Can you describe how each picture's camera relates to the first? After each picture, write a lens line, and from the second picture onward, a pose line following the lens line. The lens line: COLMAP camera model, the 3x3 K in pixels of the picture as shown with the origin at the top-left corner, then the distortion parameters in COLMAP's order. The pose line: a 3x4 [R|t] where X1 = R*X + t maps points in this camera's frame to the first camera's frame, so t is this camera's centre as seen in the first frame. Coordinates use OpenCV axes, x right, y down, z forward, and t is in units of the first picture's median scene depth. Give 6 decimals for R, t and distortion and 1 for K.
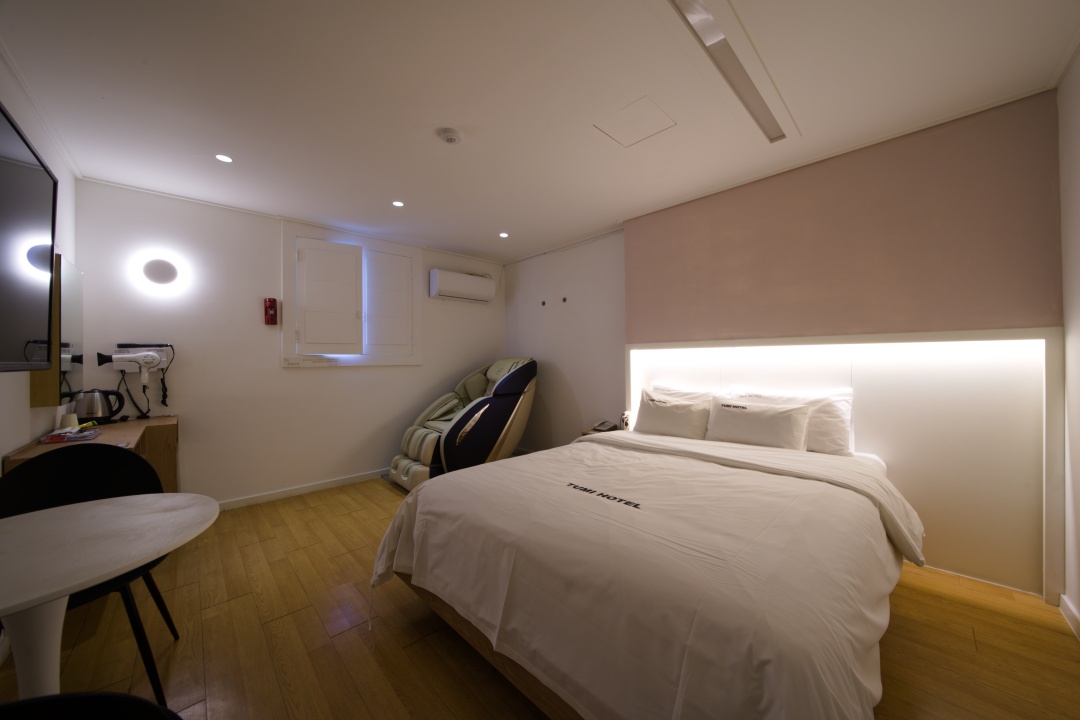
lens RADIAL K [[414.5, 0, 531.0], [0, 414.5, 361.1], [0, 0, 1]] dist [-0.002466, 0.000158]
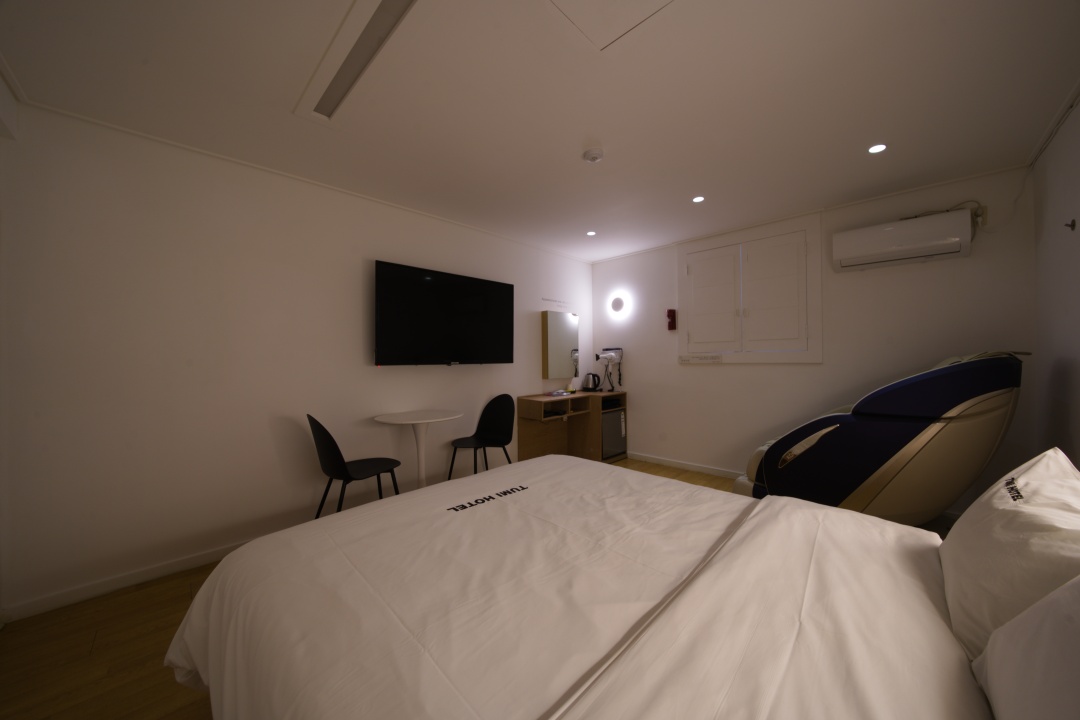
lens RADIAL K [[377.7, 0, 538.8], [0, 377.7, 363.9], [0, 0, 1]] dist [0.003543, -0.000138]
pose [[-0.019321, 0.019757, -0.999618, 0.663167], [0.003828, 0.999799, 0.019687, -0.008527], [0.999806, -0.003447, -0.019392, 0.707159]]
